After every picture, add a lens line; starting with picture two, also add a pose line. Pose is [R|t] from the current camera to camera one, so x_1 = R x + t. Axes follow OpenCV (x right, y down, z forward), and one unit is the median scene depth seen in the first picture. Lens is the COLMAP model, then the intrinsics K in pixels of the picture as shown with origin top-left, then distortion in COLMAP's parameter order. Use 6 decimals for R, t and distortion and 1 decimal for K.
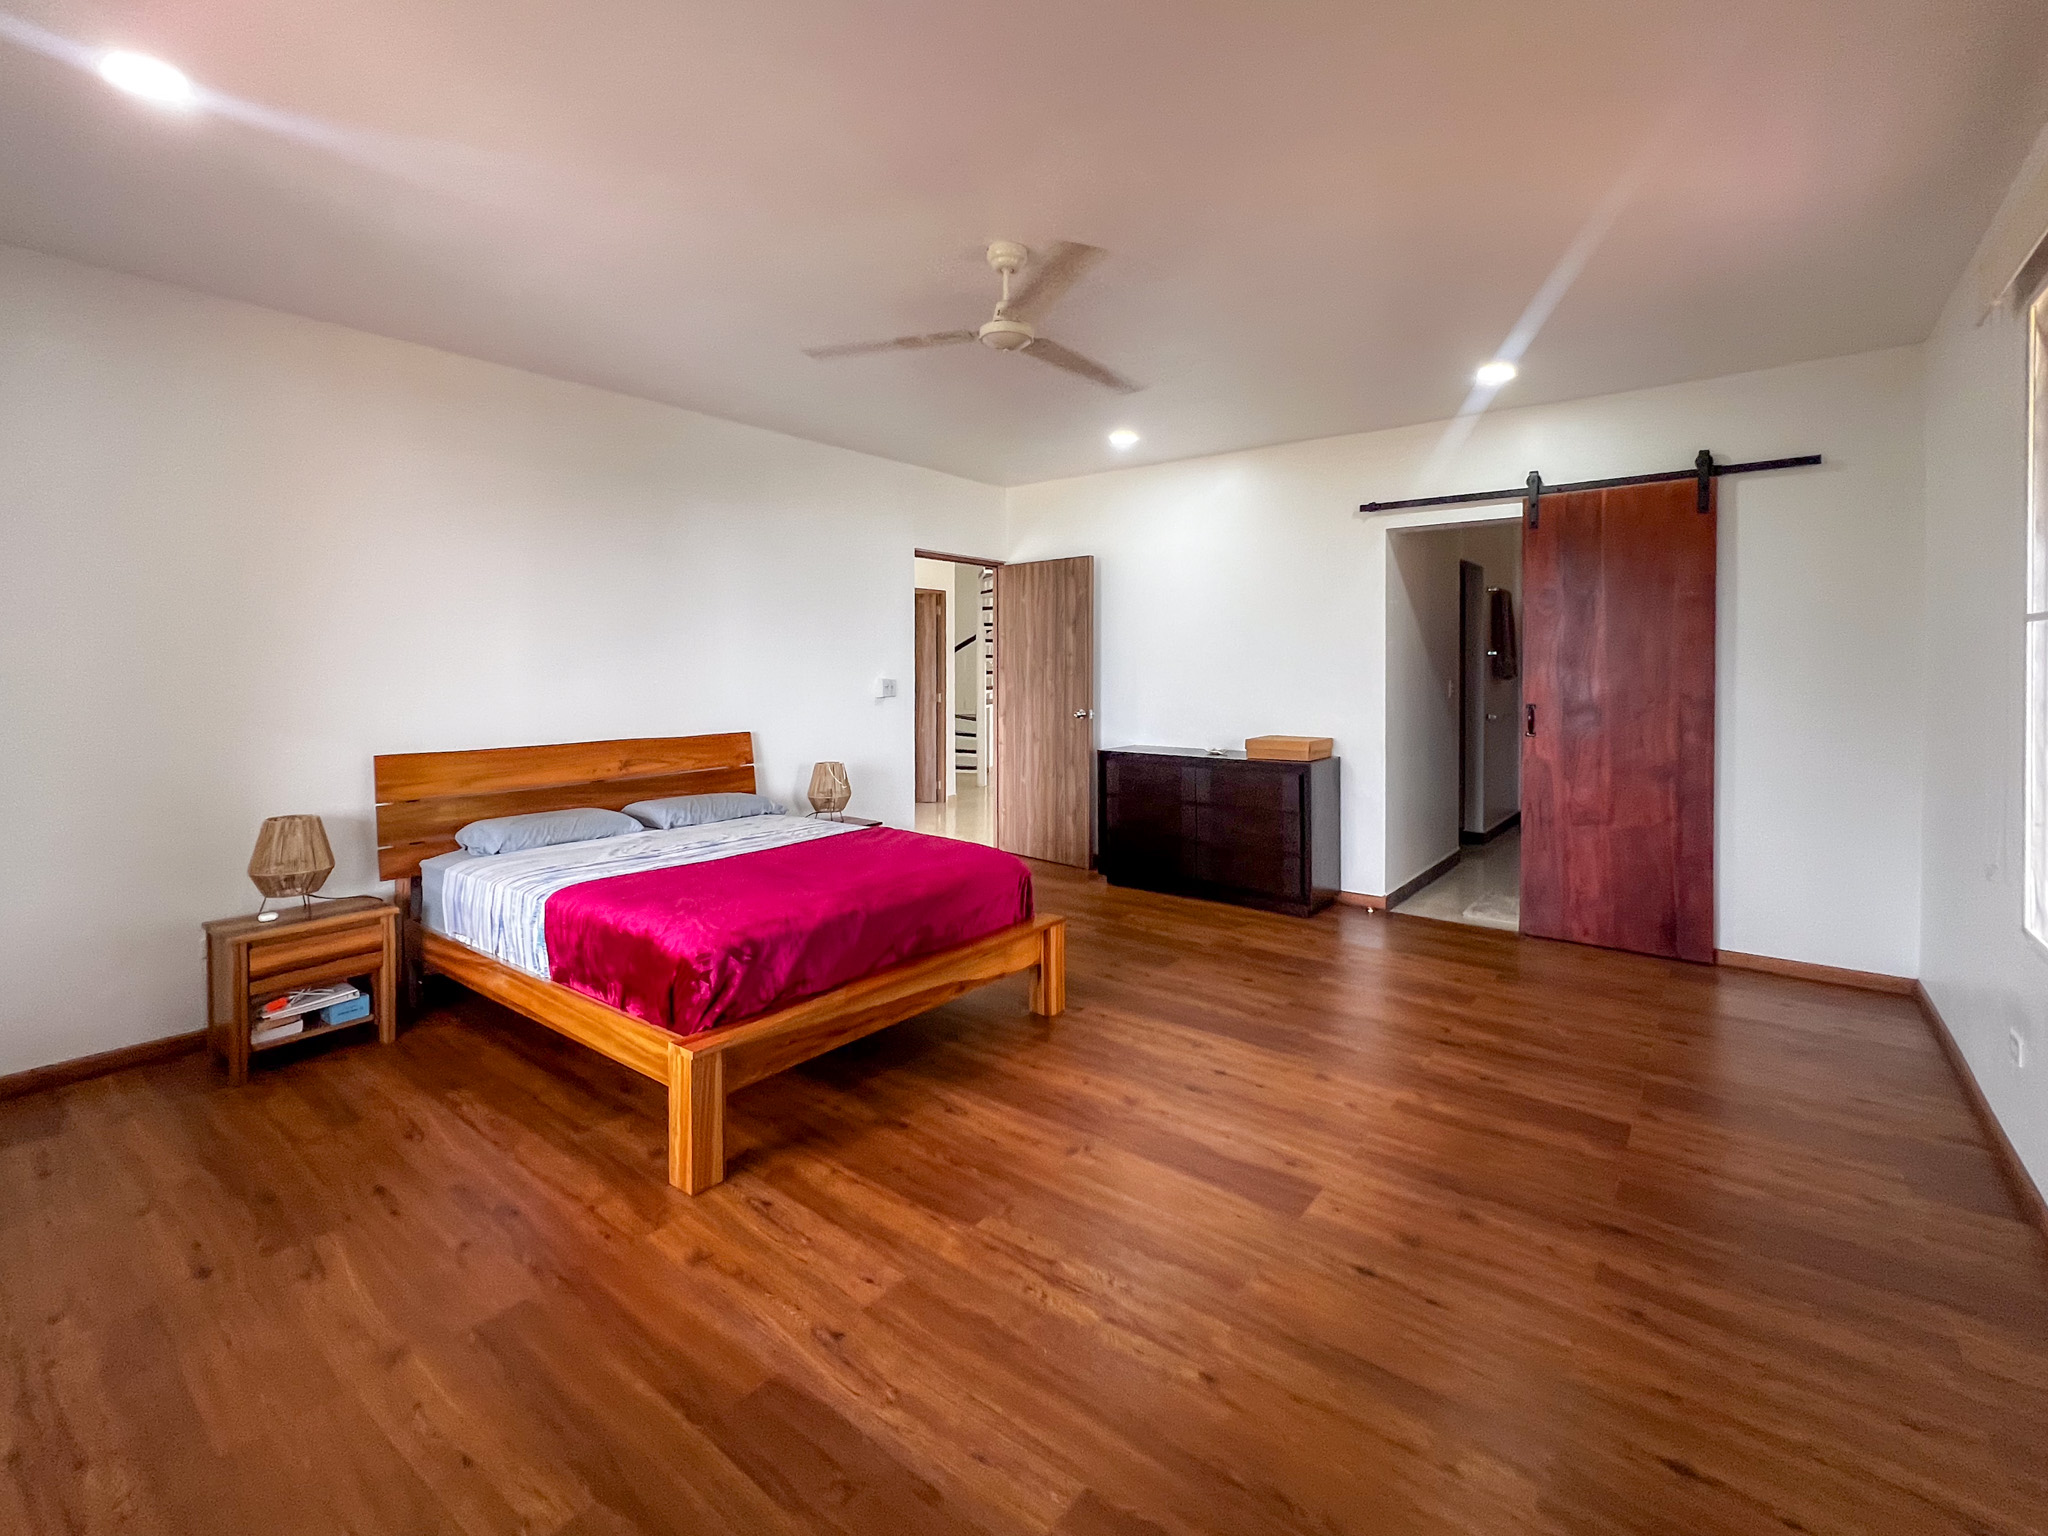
lens RADIAL K [[826.4, 0, 1022.8], [0, 826.4, 686.2], [0, 0, 1]] dist [-0.000470, -0.000085]
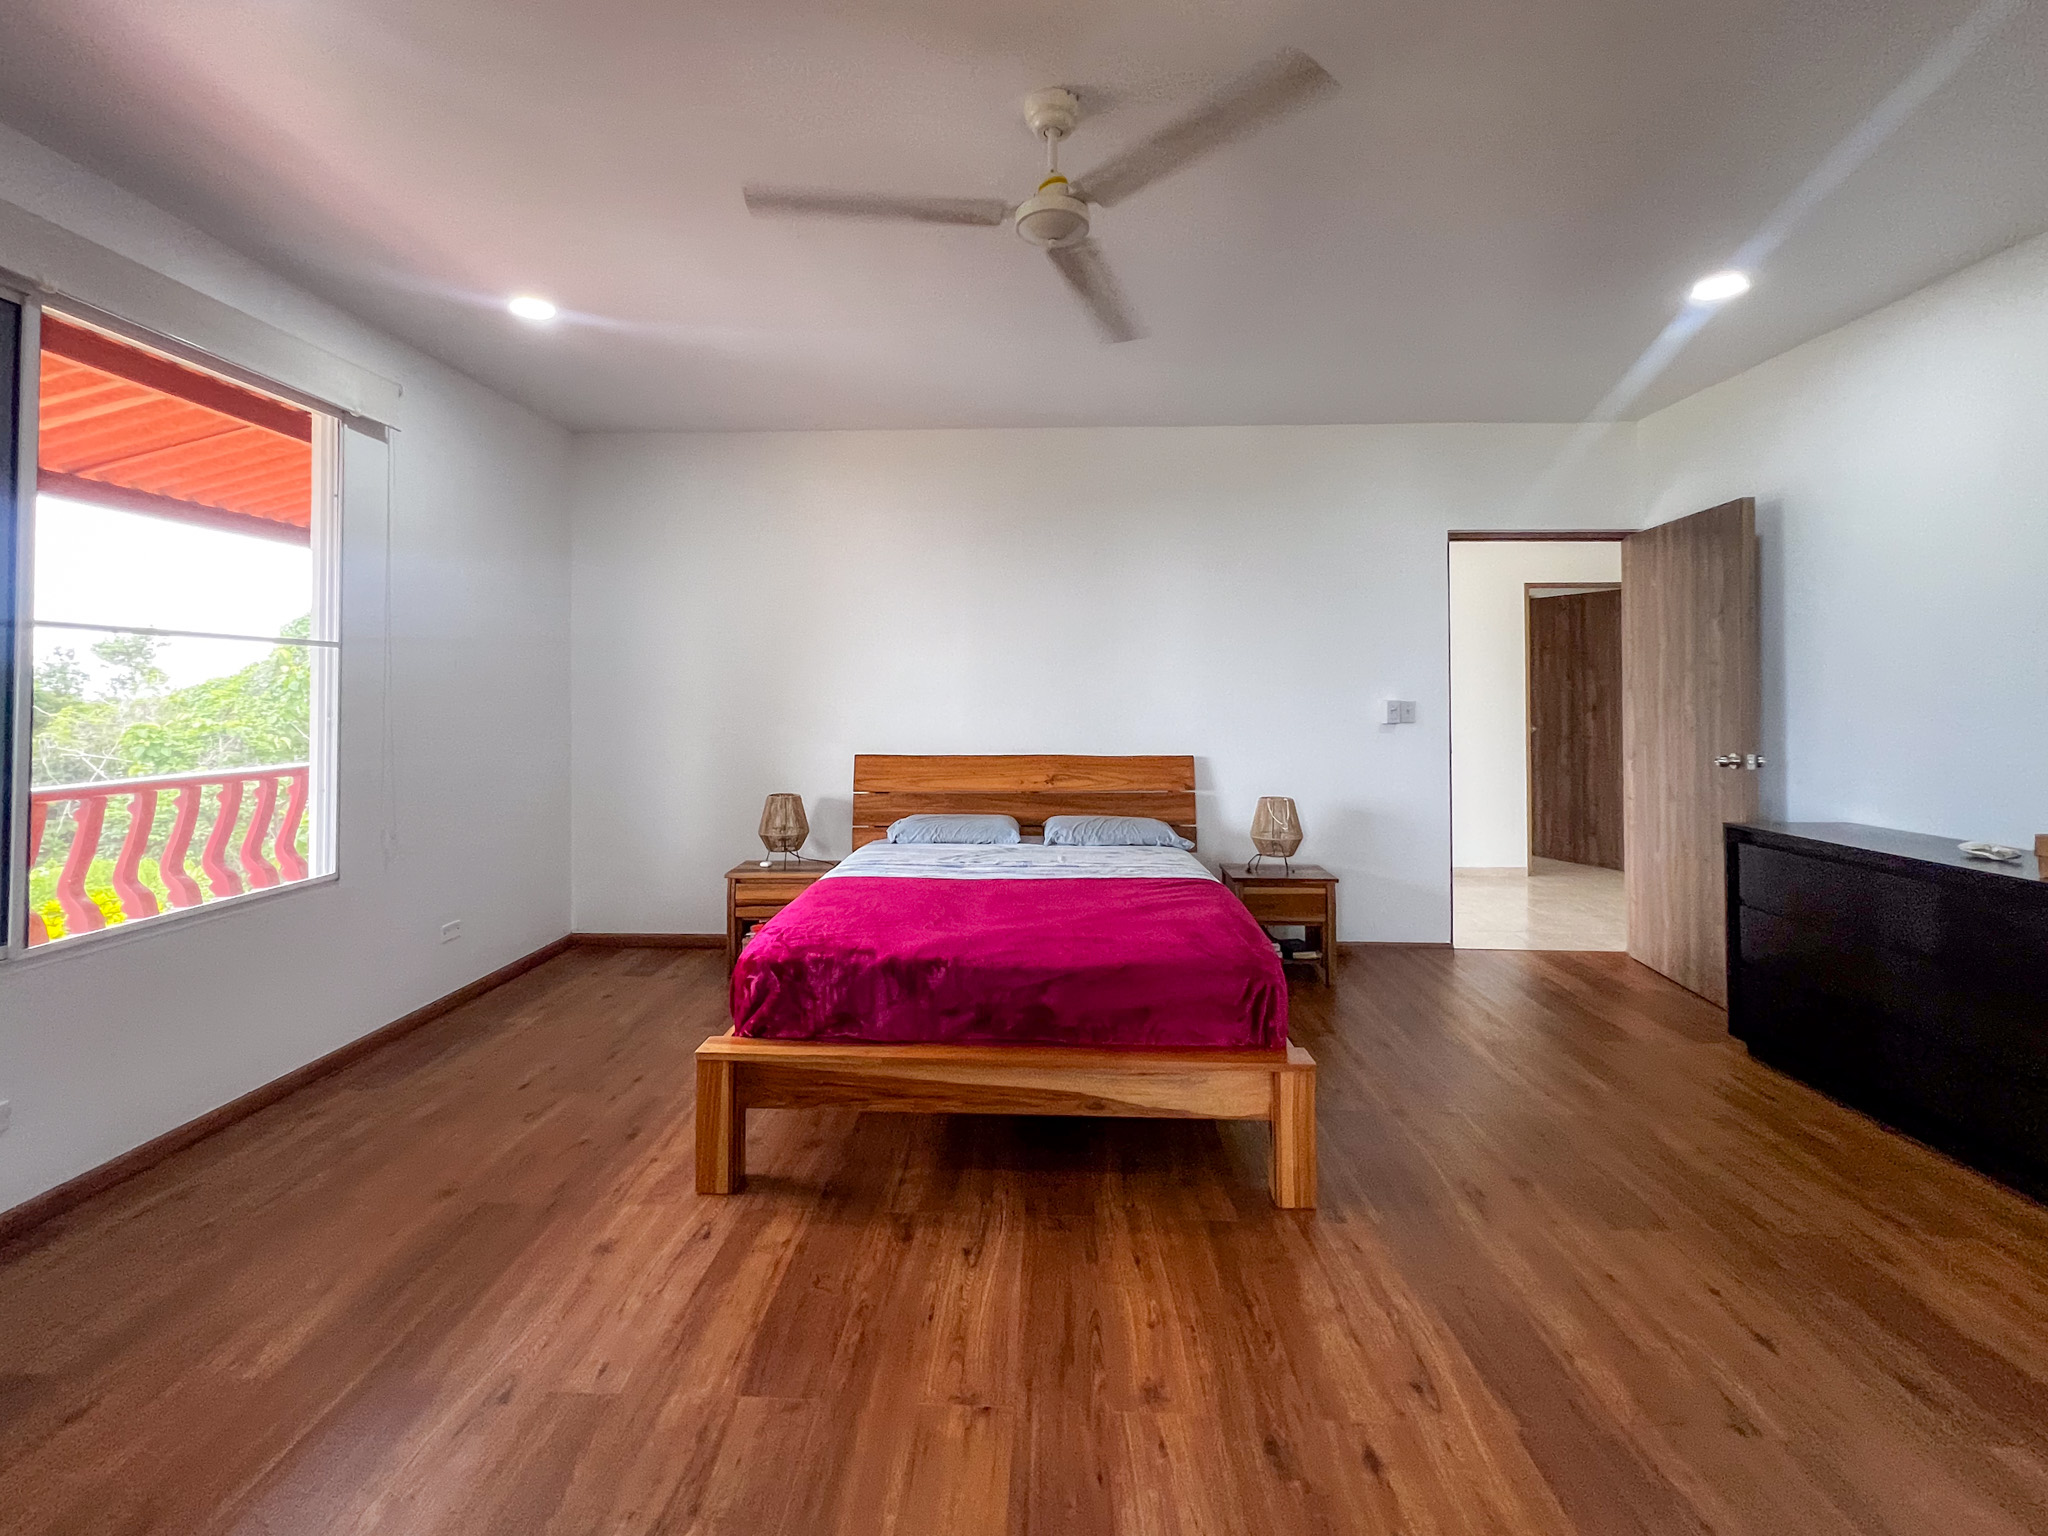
lens RADIAL K [[826.4, 0, 1022.8], [0, 826.4, 686.2], [0, 0, 1]] dist [-0.000470, -0.000085]
pose [[0.628853, -0.006856, -0.777494, 0.420729], [-0.015219, 0.999661, -0.021124, -0.000332], [0.777375, 0.025116, 0.628535, 0.412472]]
